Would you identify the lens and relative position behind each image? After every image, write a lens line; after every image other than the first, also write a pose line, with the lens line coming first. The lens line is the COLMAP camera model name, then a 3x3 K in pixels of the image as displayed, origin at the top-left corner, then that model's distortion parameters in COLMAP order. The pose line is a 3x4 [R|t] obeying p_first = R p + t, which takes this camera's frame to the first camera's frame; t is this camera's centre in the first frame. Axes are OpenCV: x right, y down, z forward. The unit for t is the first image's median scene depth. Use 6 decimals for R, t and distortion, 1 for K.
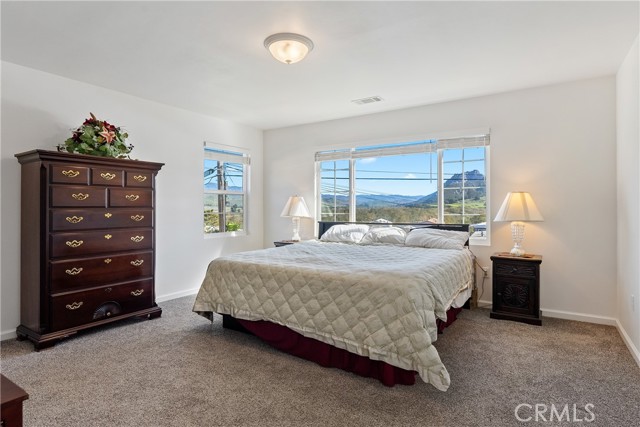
lens RADIAL K [[346.3, 0, 321.2], [0, 346.3, 209.8], [0, 0, 1]] dist [0.000545, 0.001354]
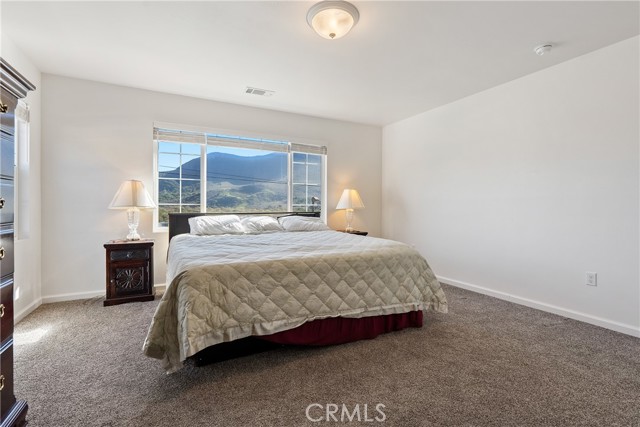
lens RADIAL K [[293.2, 0, 321.2], [0, 293.2, 210.5], [0, 0, 1]] dist [-0.003918, -0.001189]
pose [[0.501195, -0.010696, 0.865268, -0.799039], [0.001584, 0.999933, 0.011443, 0.036601], [-0.865333, -0.004365, 0.501179, 0.627833]]
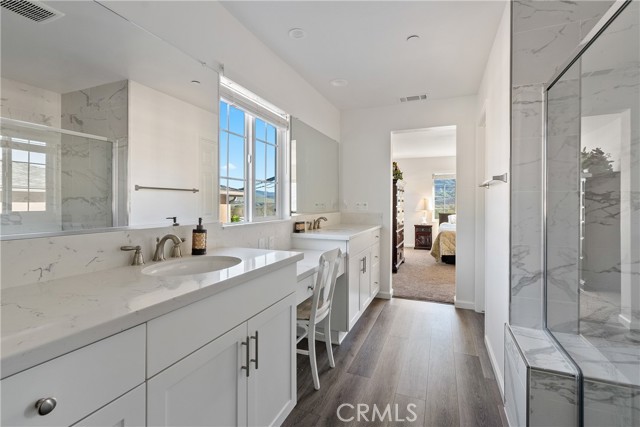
lens RADIAL K [[293.2, 0, 319.5], [0, 293.2, 207.8], [0, 0, 1]] dist [-0.003918, -0.001189]
pose [[0.986710, -0.008226, 0.162282, -1.581872], [0.007125, 0.999947, 0.007367, -0.013797], [-0.162334, -0.006113, 0.986717, -0.690623]]
